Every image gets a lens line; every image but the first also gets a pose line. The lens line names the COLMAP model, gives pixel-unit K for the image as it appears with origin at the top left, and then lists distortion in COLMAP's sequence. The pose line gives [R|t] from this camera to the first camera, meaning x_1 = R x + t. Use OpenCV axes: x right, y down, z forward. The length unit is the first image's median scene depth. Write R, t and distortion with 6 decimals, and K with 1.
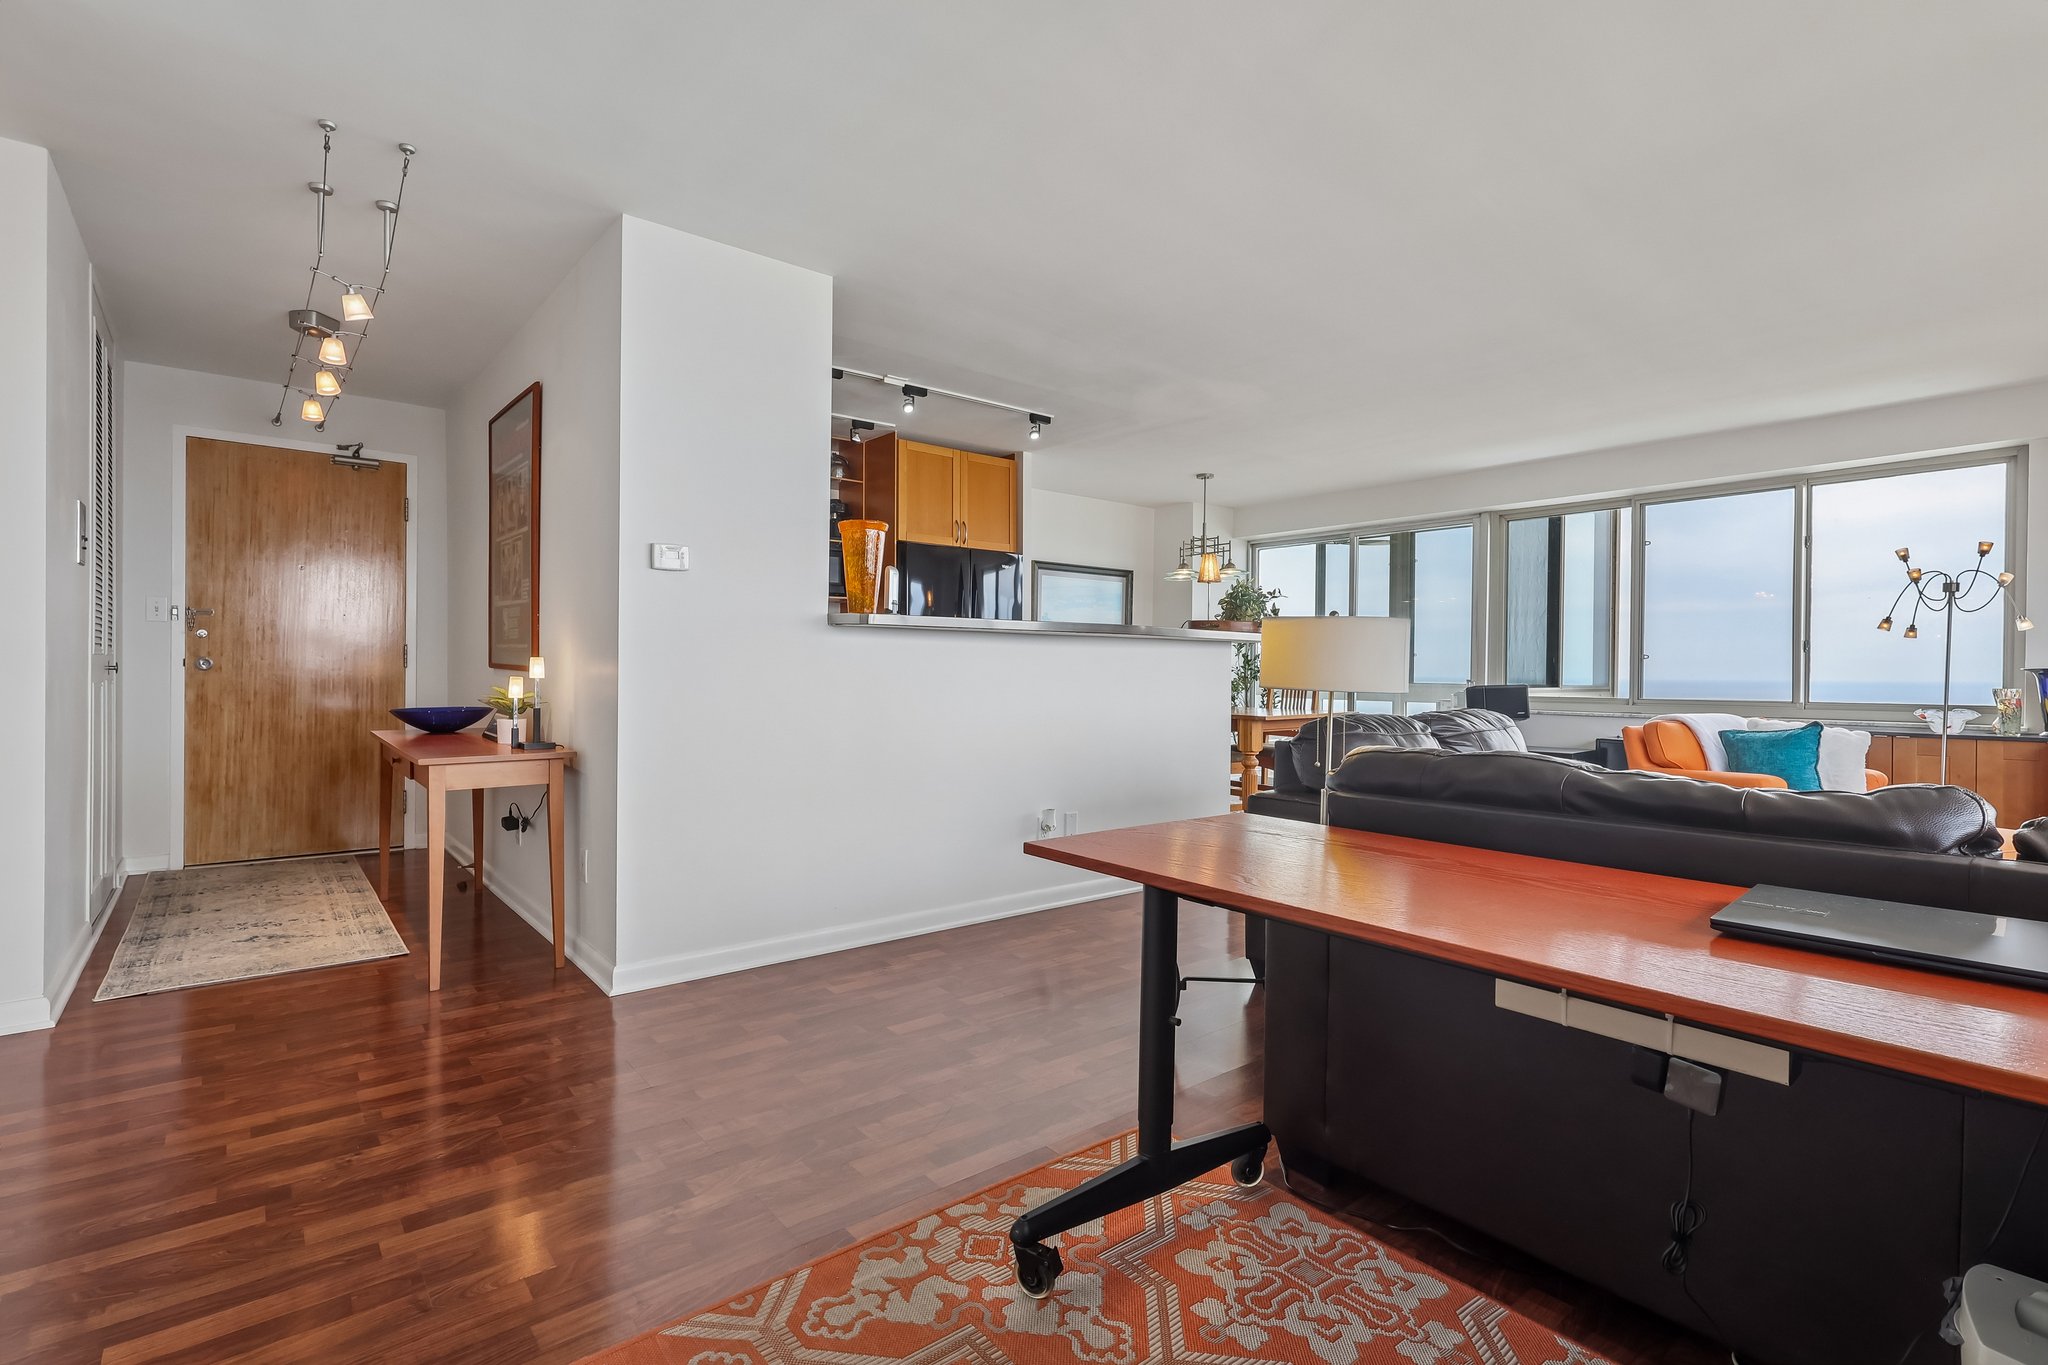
lens RADIAL K [[946.1, 0, 1018.6], [0, 946.1, 675.7], [0, 0, 1]] dist [-0.001814, -0.000305]
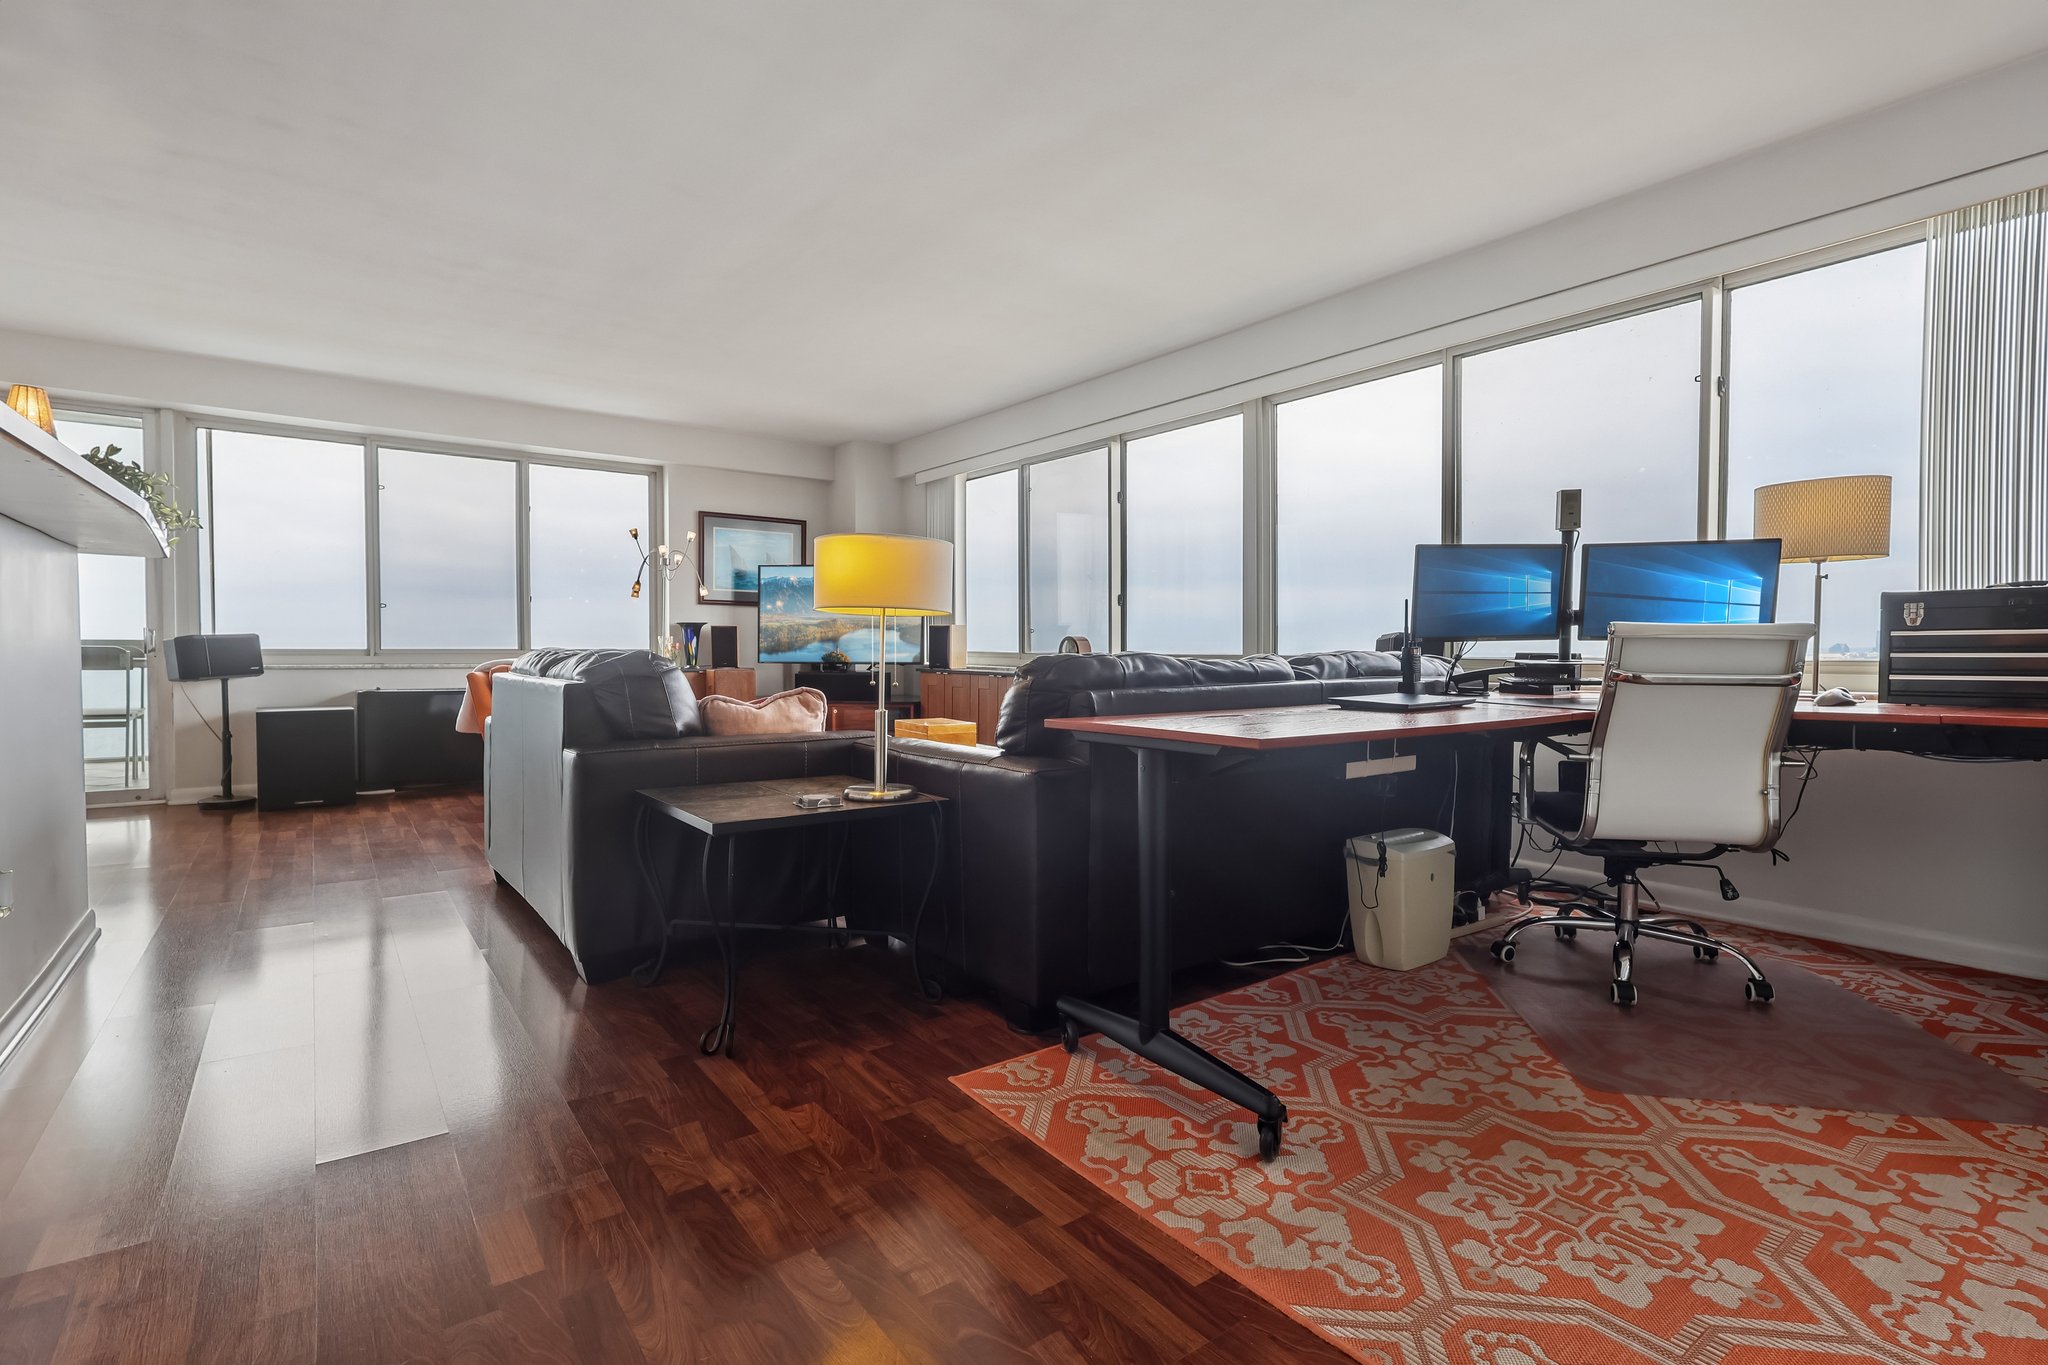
lens RADIAL K [[946.1, 0, 1018.6], [0, 946.1, 675.7], [0, 0, 1]] dist [-0.001814, -0.000305]
pose [[0.041192, -0.032140, 0.998634, -0.338885], [0.001608, 0.999483, 0.032101, 0.026263], [-0.999150, 0.000284, 0.041222, 0.405119]]
